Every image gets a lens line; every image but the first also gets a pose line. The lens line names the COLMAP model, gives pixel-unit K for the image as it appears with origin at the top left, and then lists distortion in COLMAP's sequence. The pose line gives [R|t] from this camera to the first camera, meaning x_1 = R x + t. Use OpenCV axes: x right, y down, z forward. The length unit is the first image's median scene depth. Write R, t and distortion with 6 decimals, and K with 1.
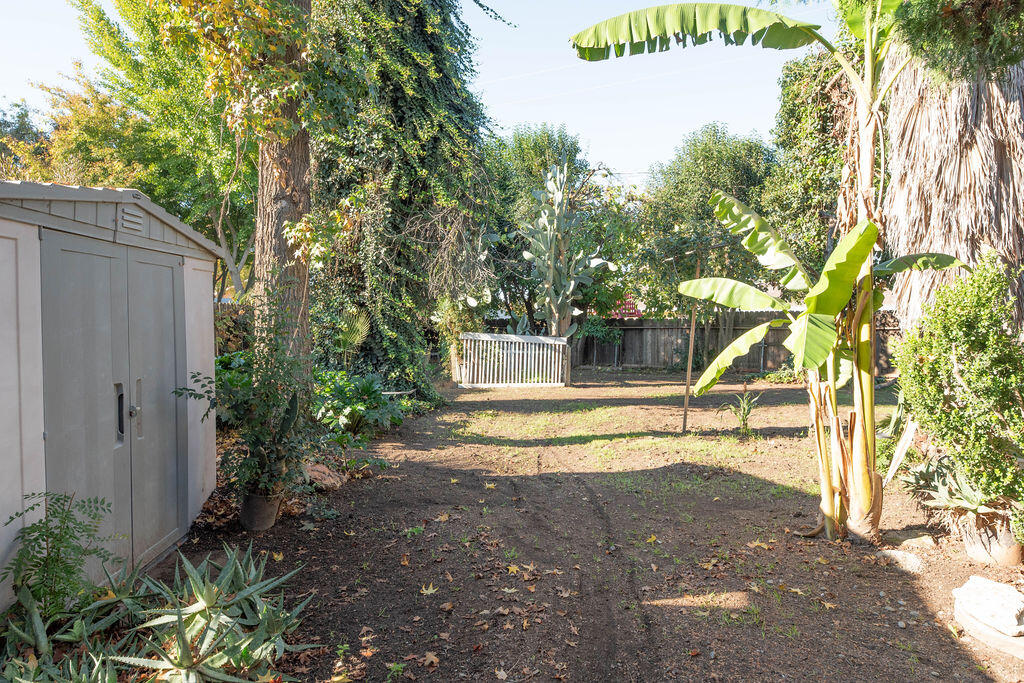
lens RADIAL K [[651.2, 0, 511.1], [0, 651.2, 341.9], [0, 0, 1]] dist [0.006838, 0.000776]
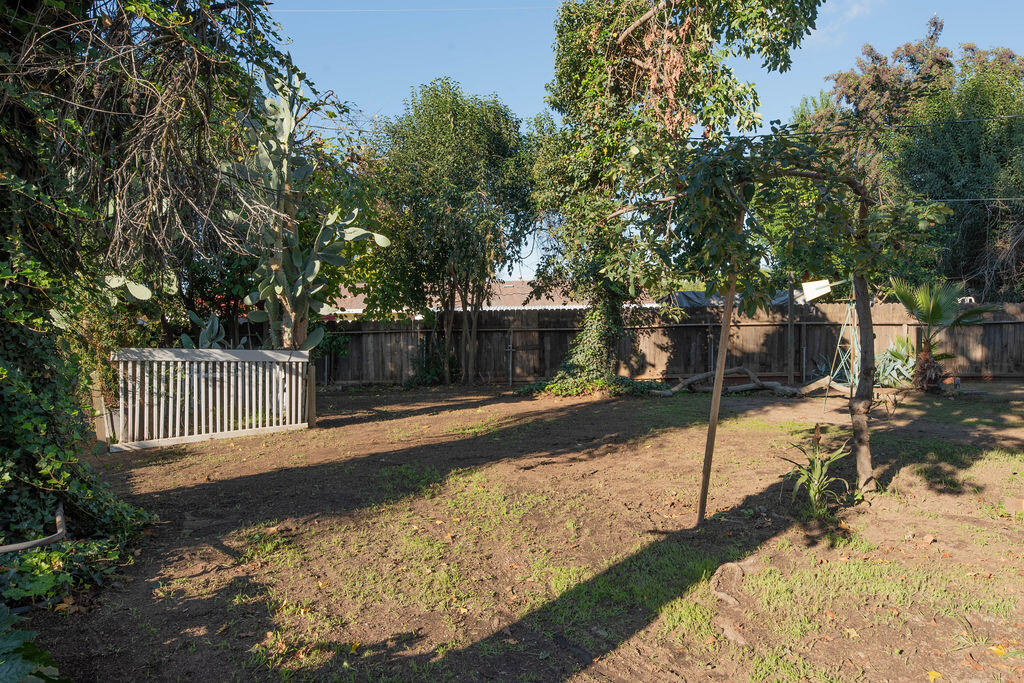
lens RADIAL K [[651.2, 0, 513.6], [0, 651.2, 341.8], [0, 0, 1]] dist [0.006838, 0.000776]
pose [[0.844695, -0.032316, 0.534271, -0.084178], [0.035985, 0.999346, 0.003553, -0.010046], [-0.534037, 0.016224, 0.845306, 0.361082]]
